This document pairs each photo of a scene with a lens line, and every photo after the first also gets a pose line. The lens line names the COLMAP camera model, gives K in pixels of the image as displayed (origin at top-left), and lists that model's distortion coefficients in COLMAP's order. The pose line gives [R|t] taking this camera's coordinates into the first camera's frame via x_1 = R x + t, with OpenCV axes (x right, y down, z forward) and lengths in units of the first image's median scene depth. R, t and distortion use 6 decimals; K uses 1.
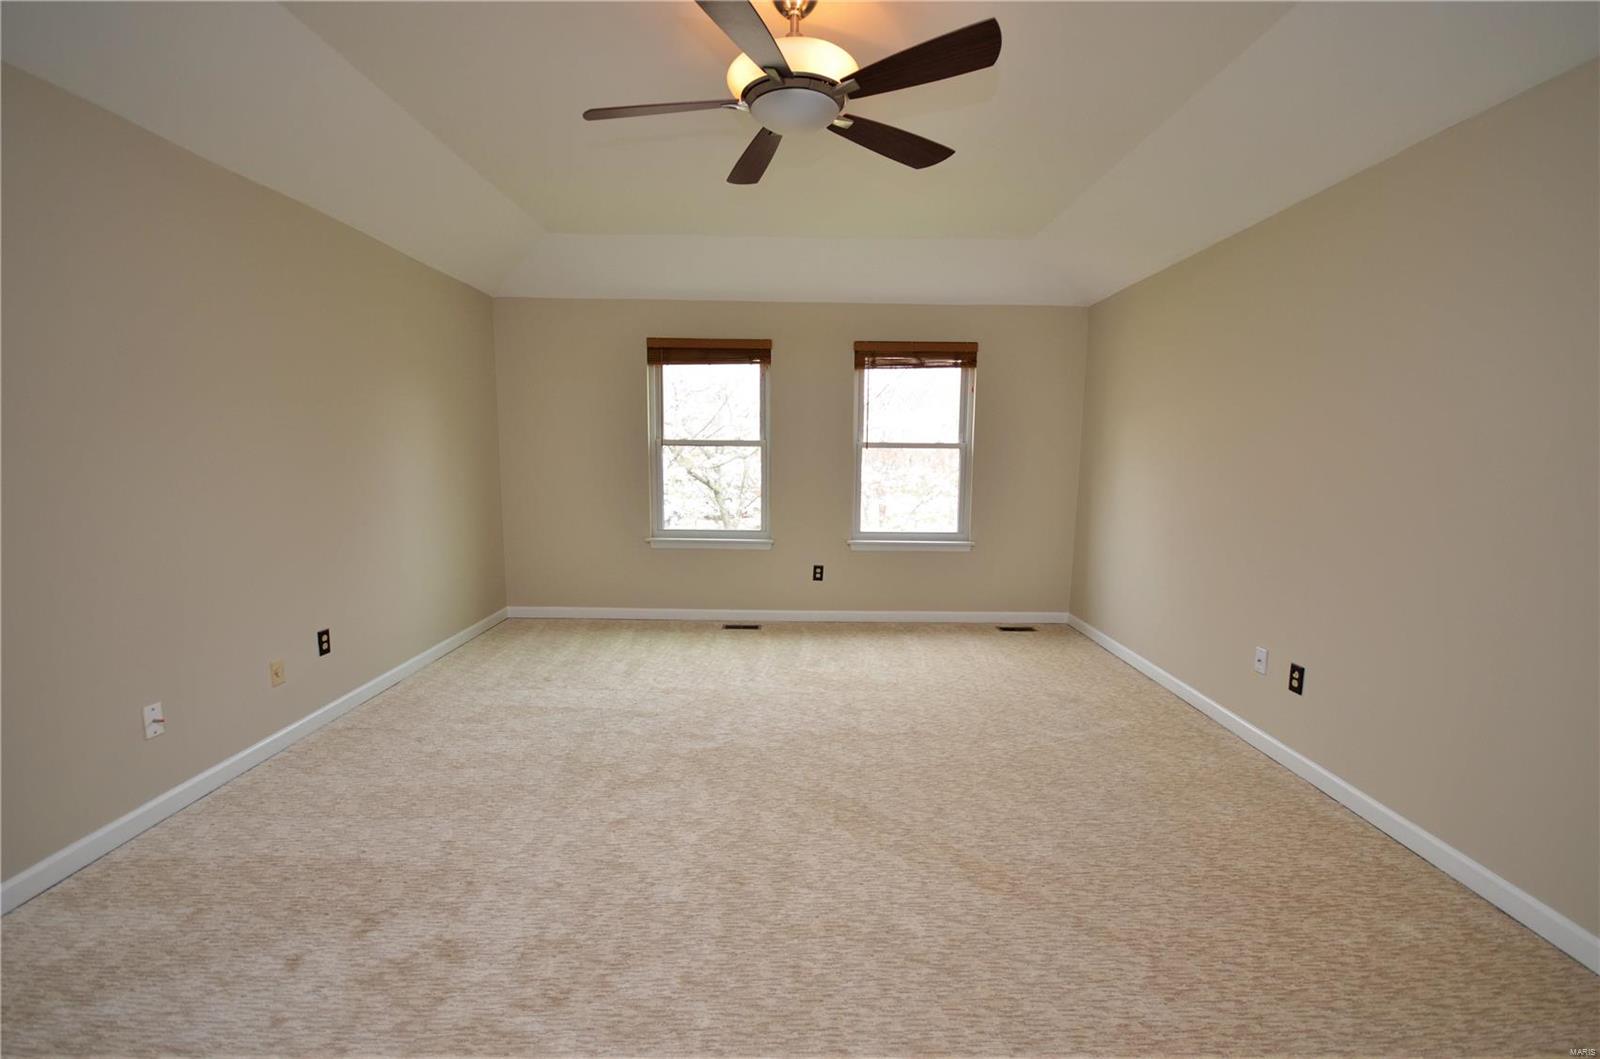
lens RADIAL K [[715.7, 0, 833.1], [0, 715.7, 540.5], [0, 0, 1]] dist [0.016394, -0.012444]
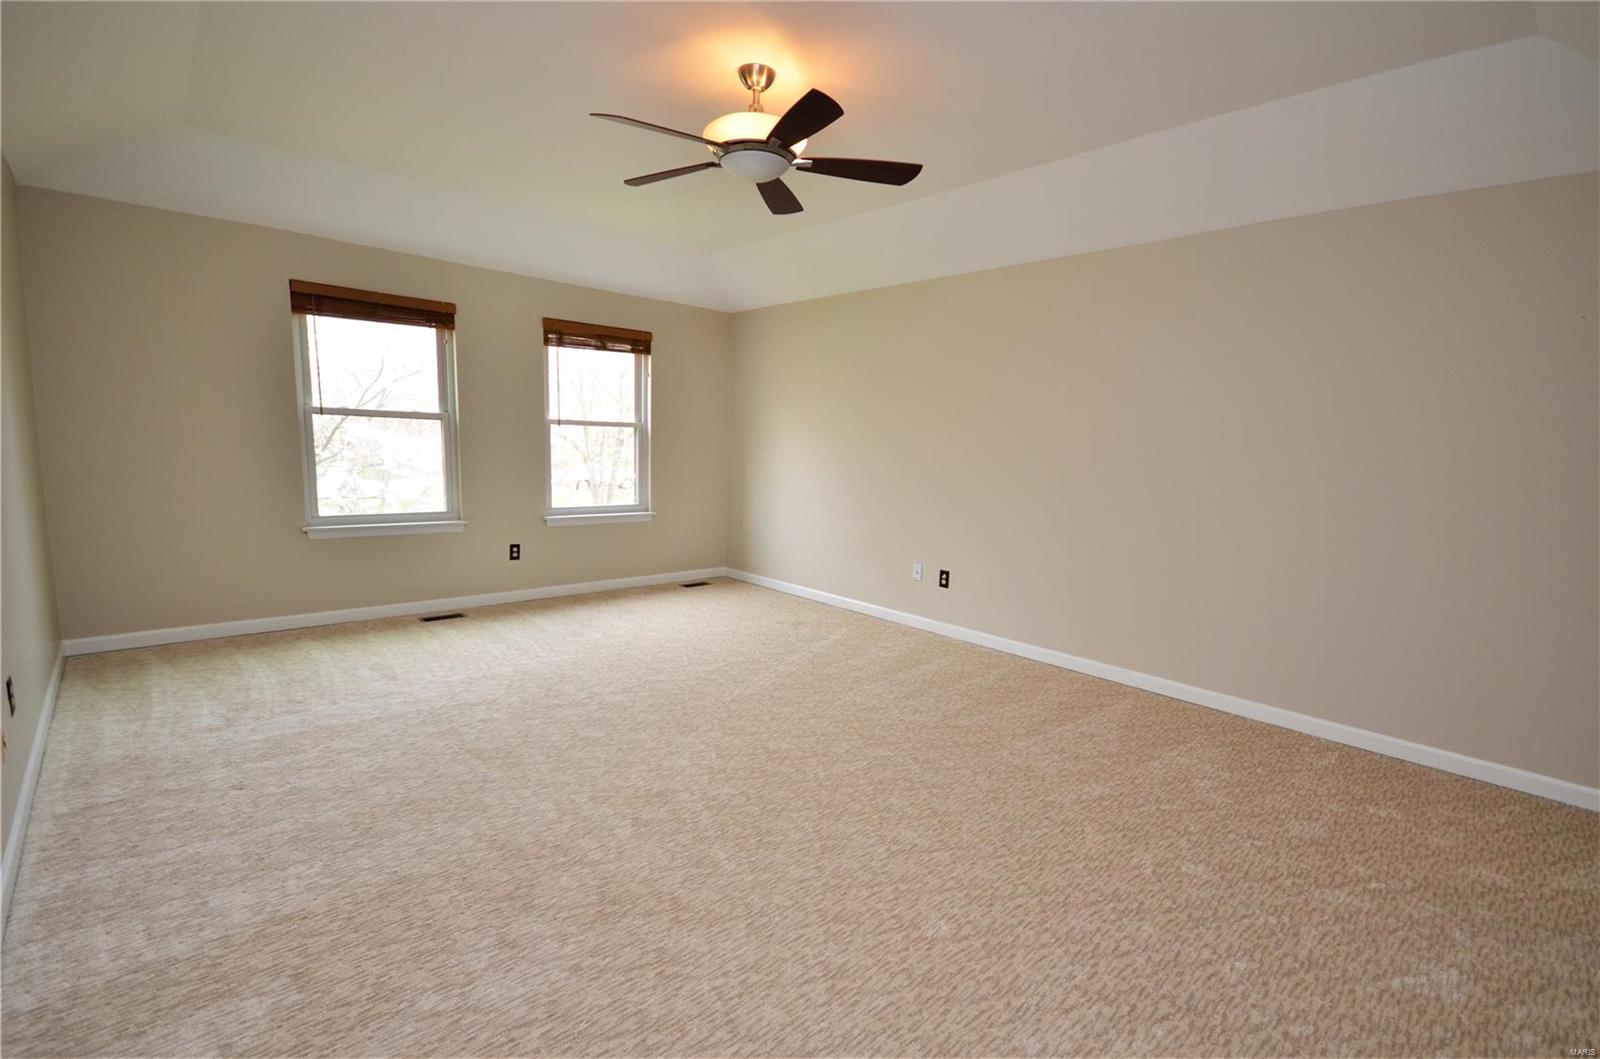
lens RADIAL K [[715.7, 0, 833.1], [0, 715.7, 540.5], [0, 0, 1]] dist [0.016394, -0.012444]
pose [[0.734068, -0.080098, 0.674335, -0.376142], [0.058634, 0.996787, 0.054571, 0.001936], [-0.676540, -0.000520, 0.736406, -0.012561]]
